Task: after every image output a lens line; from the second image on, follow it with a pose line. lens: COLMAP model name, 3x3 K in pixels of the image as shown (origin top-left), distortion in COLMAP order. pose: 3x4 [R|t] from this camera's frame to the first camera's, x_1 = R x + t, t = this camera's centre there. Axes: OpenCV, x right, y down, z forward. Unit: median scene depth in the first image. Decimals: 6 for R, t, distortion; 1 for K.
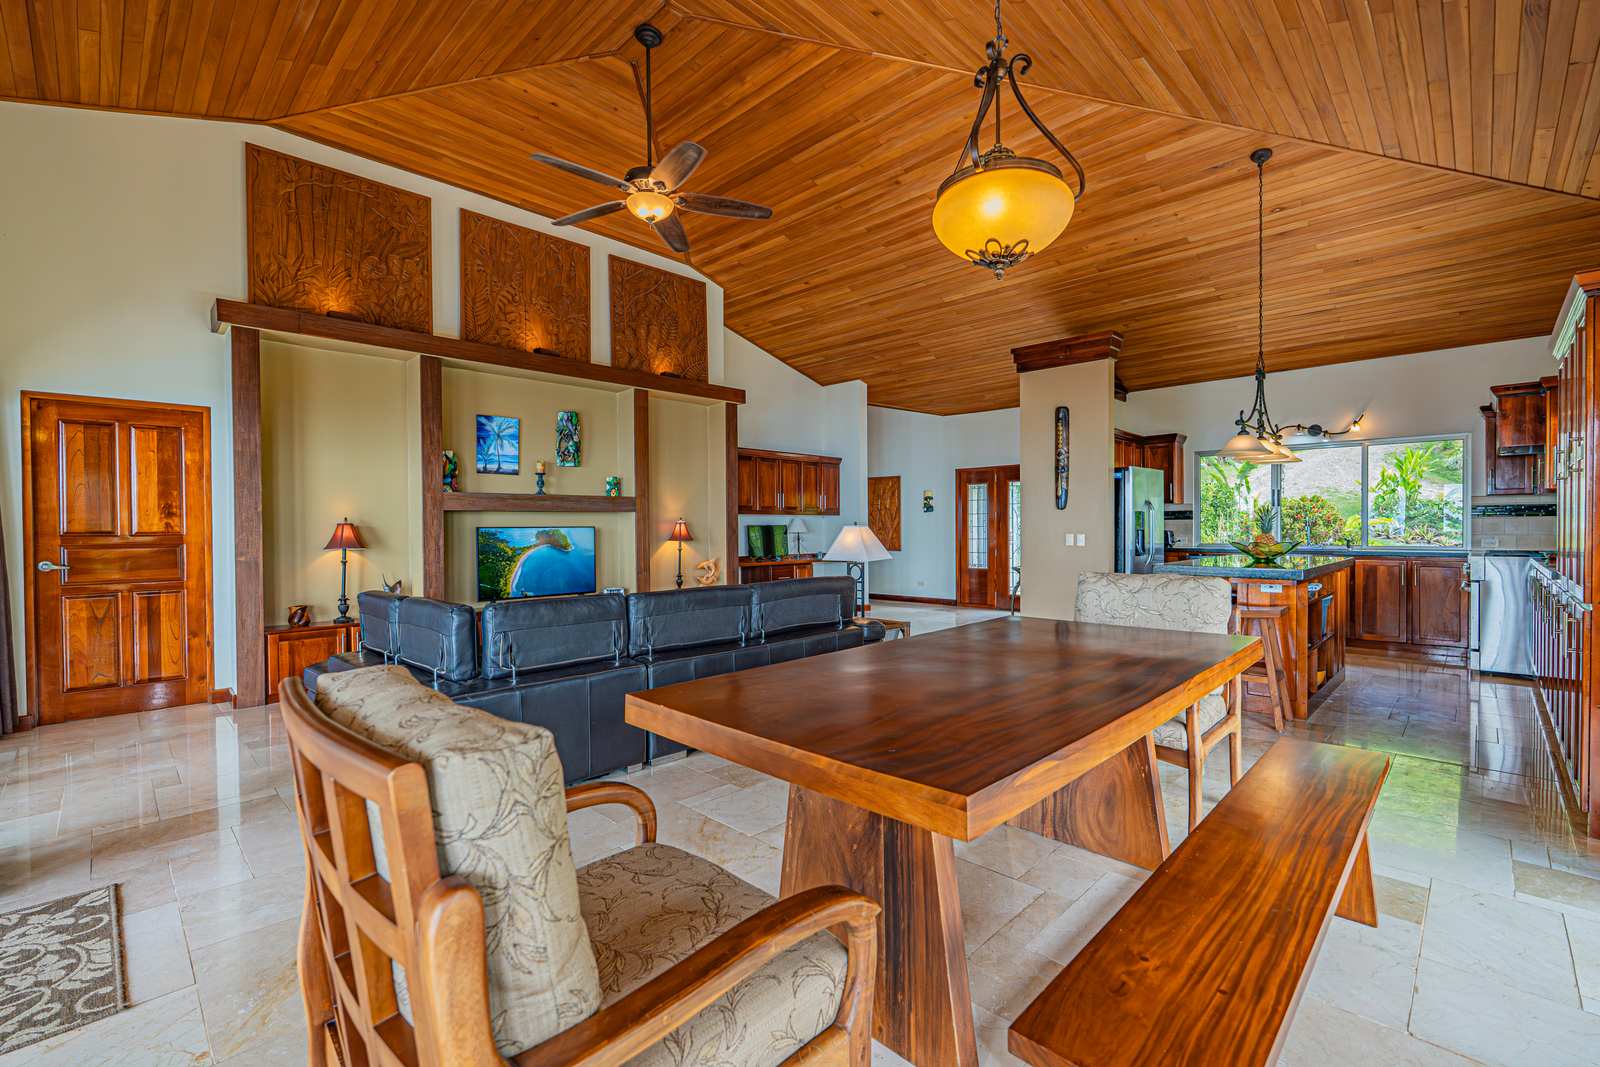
lens RADIAL K [[696.3, 0, 803.7], [0, 696.3, 533.3], [0, 0, 1]] dist [-0.003009, 0.000893]
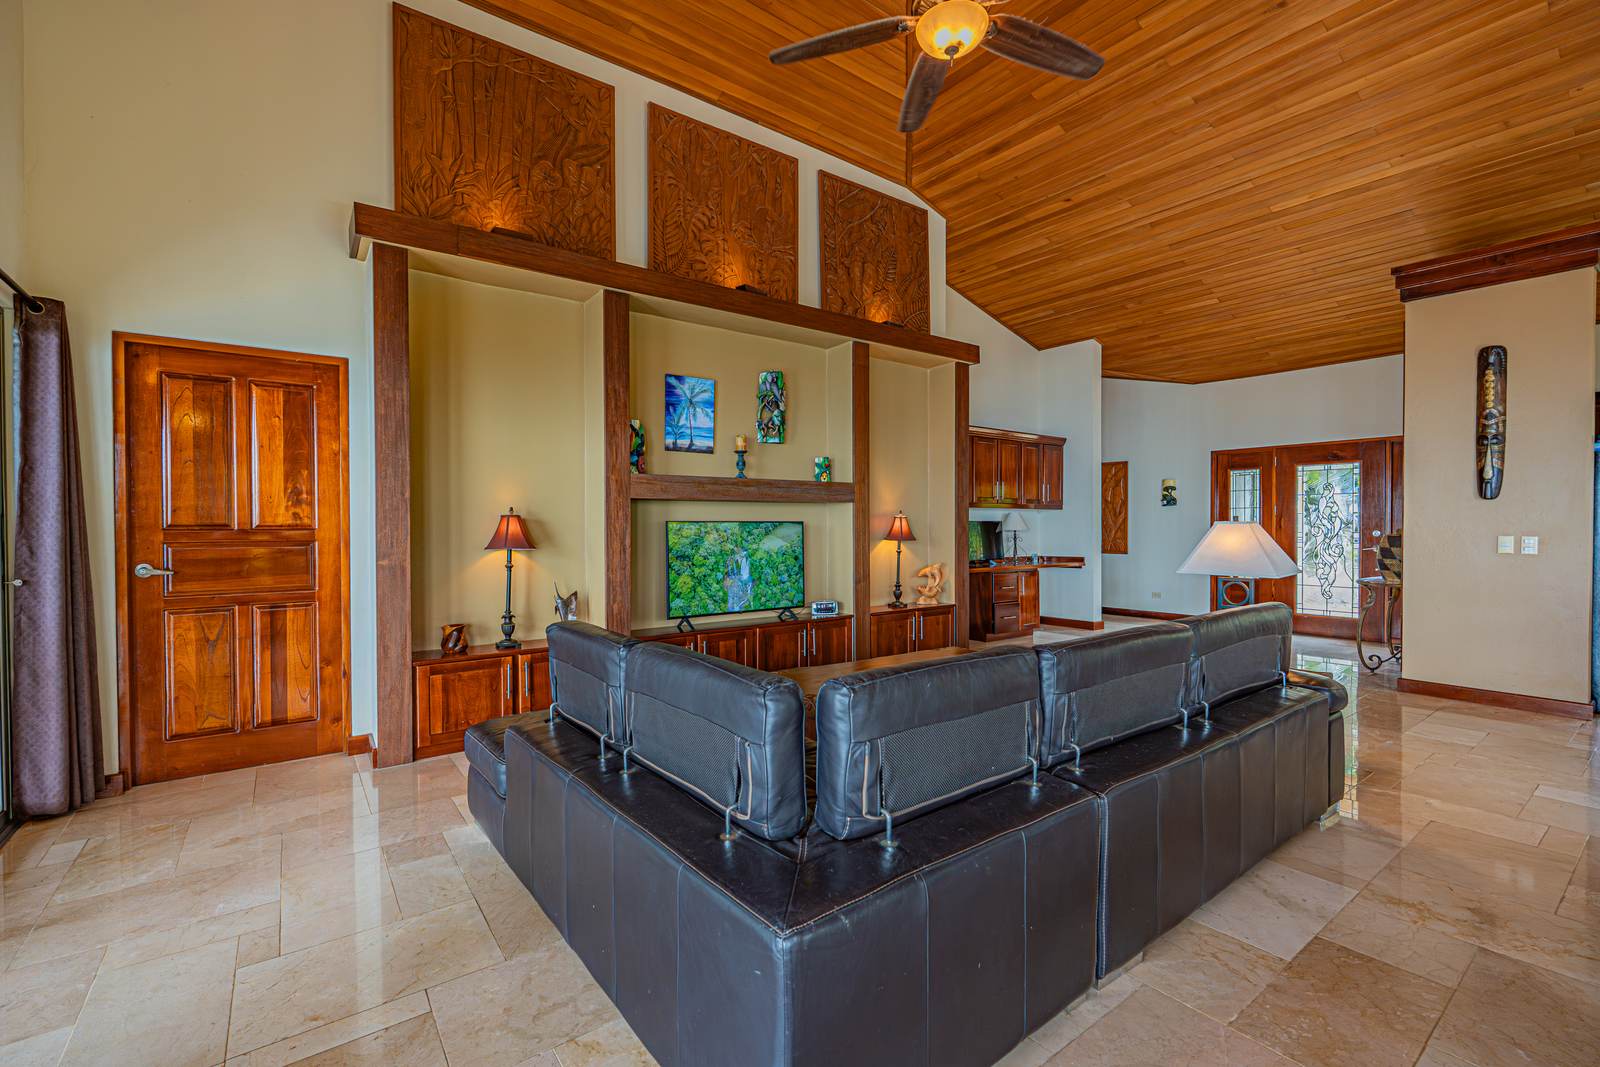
lens RADIAL K [[696.3, 0, 804.1], [0, 696.3, 531.4], [0, 0, 1]] dist [-0.003009, 0.000893]
pose [[0.988876, 0.007070, -0.148573, -0.214480], [-0.006799, 0.999974, 0.002331, -0.000451], [0.148586, -0.001295, 0.988899, 0.278712]]
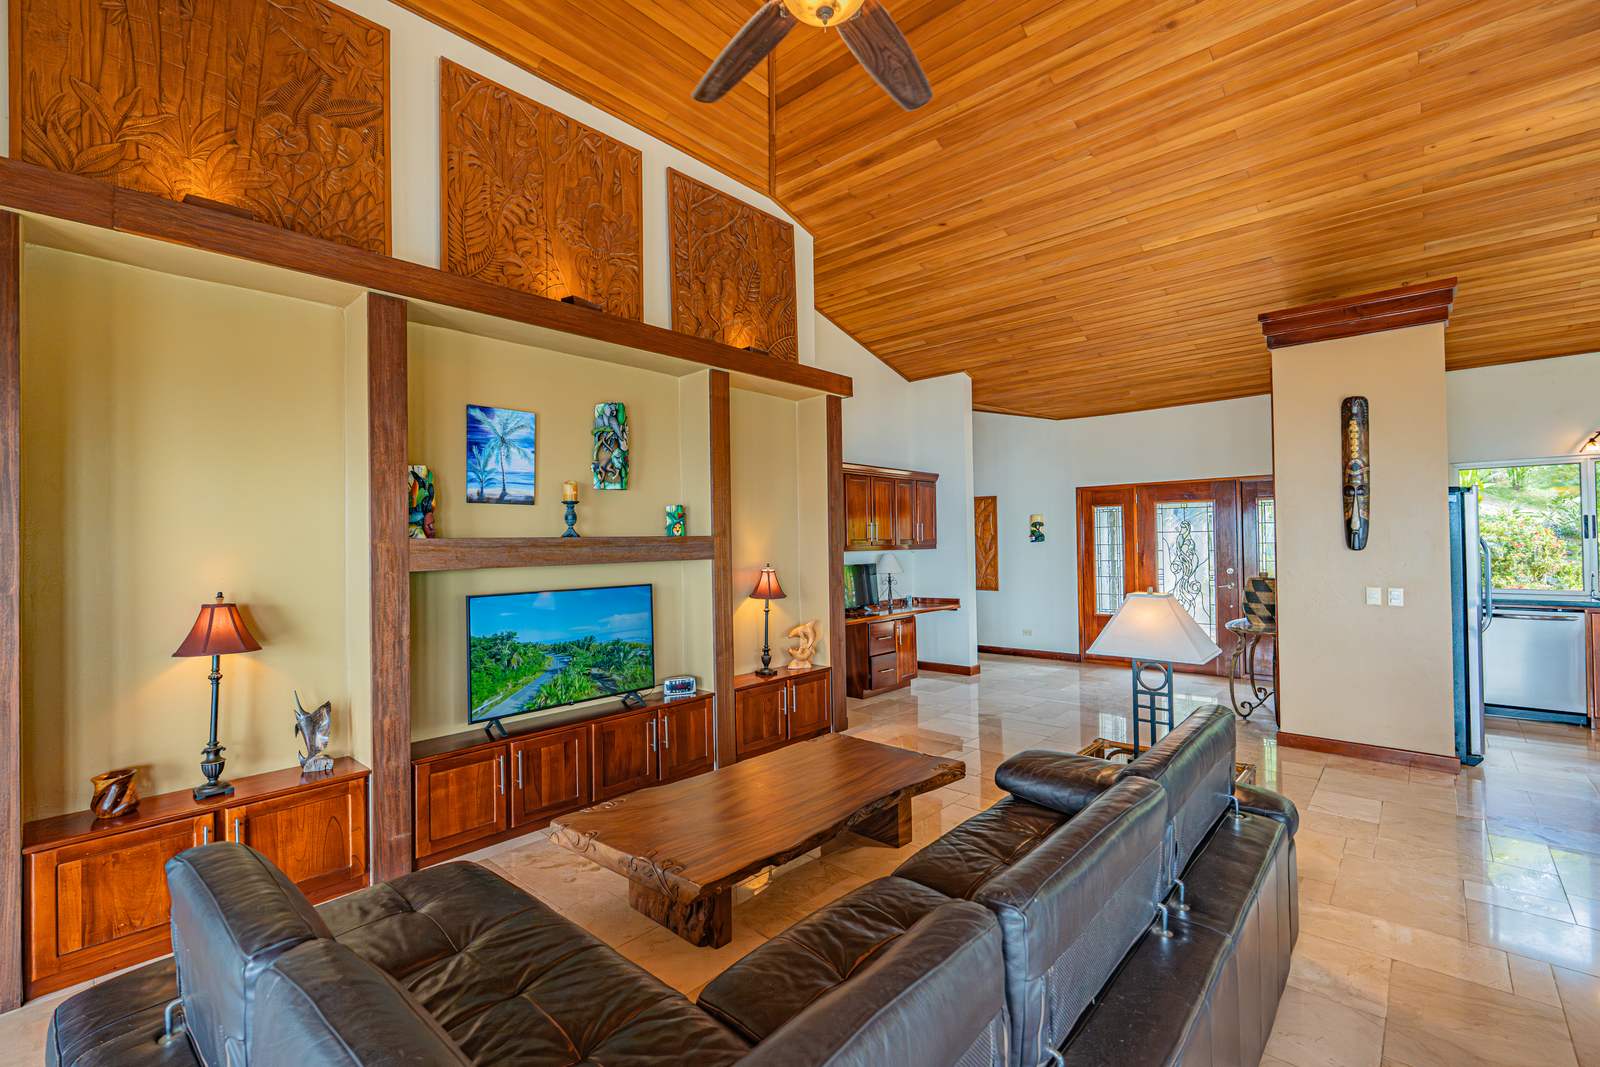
lens RADIAL K [[696.3, 0, 803.0], [0, 696.3, 531.4], [0, 0, 1]] dist [-0.003009, 0.000893]
pose [[0.999143, -0.007737, 0.040660, -0.217964], [0.008716, 0.999675, -0.023955, -0.047685], [-0.040461, 0.024289, 0.998886, 0.416142]]
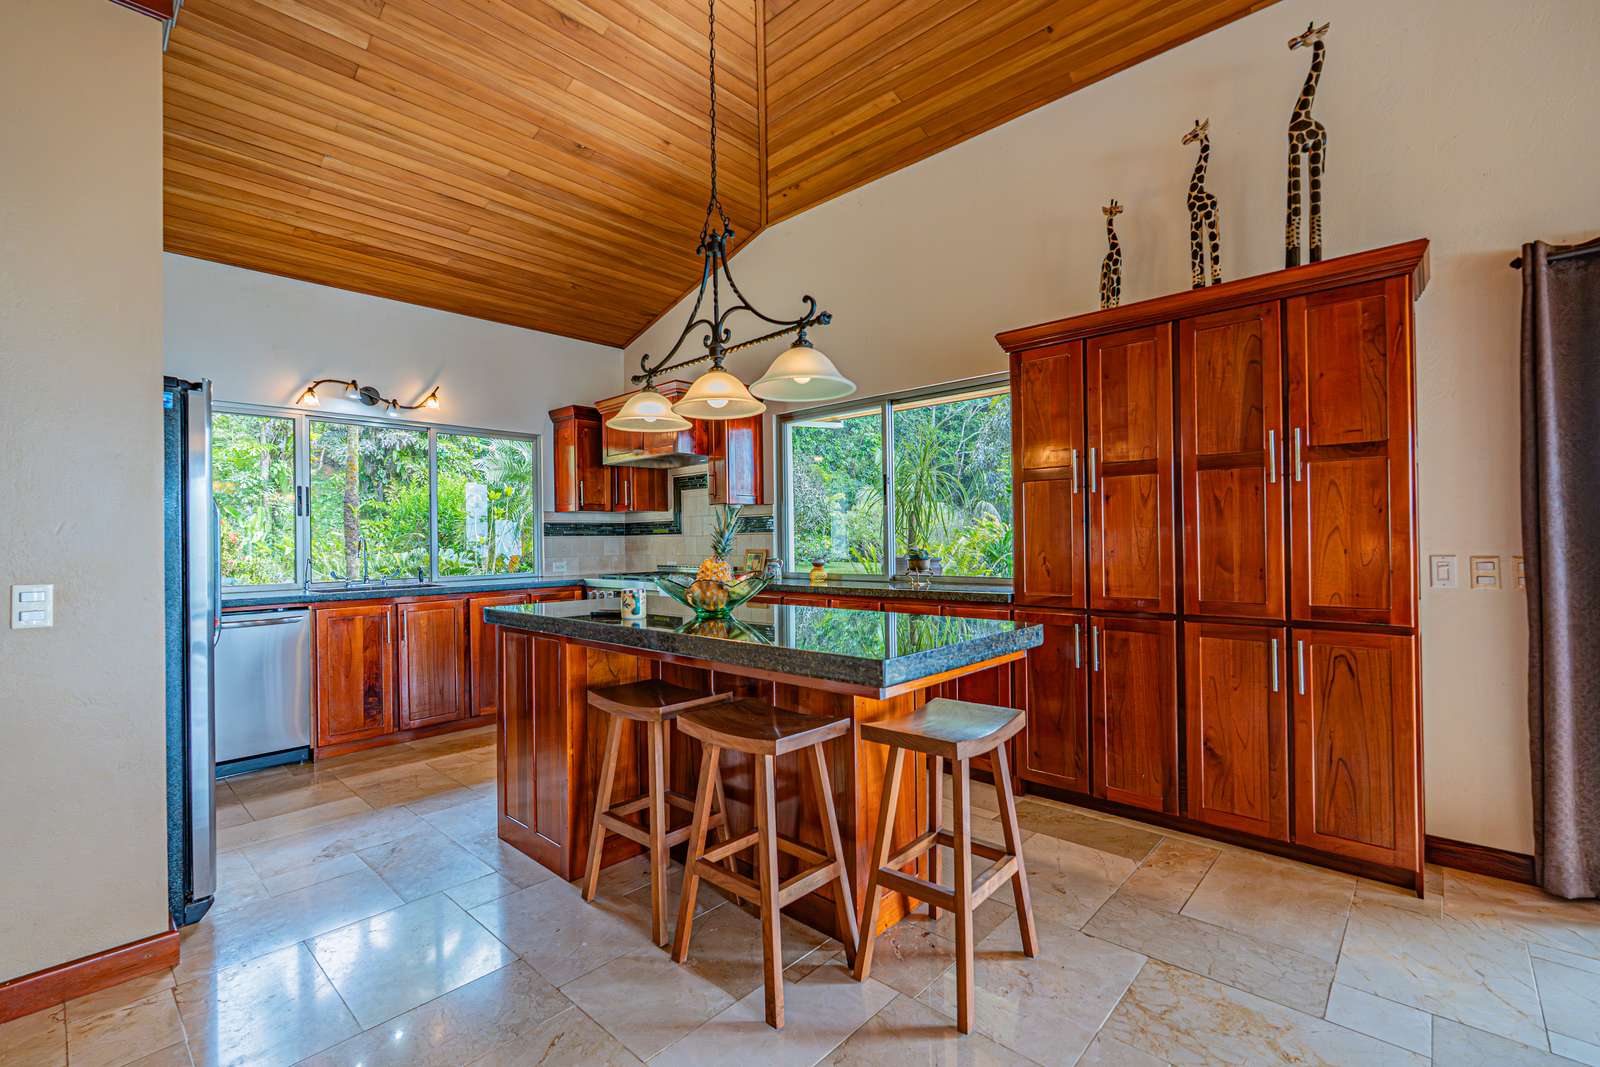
lens RADIAL K [[696.3, 0, 801.2], [0, 696.3, 537.6], [0, 0, 1]] dist [-0.003009, 0.000893]
pose [[-0.028453, 0.009528, 0.999550, 0.132059], [0.022868, 0.999699, -0.008878, -0.009190], [-0.999334, 0.022605, -0.028662, 0.808501]]
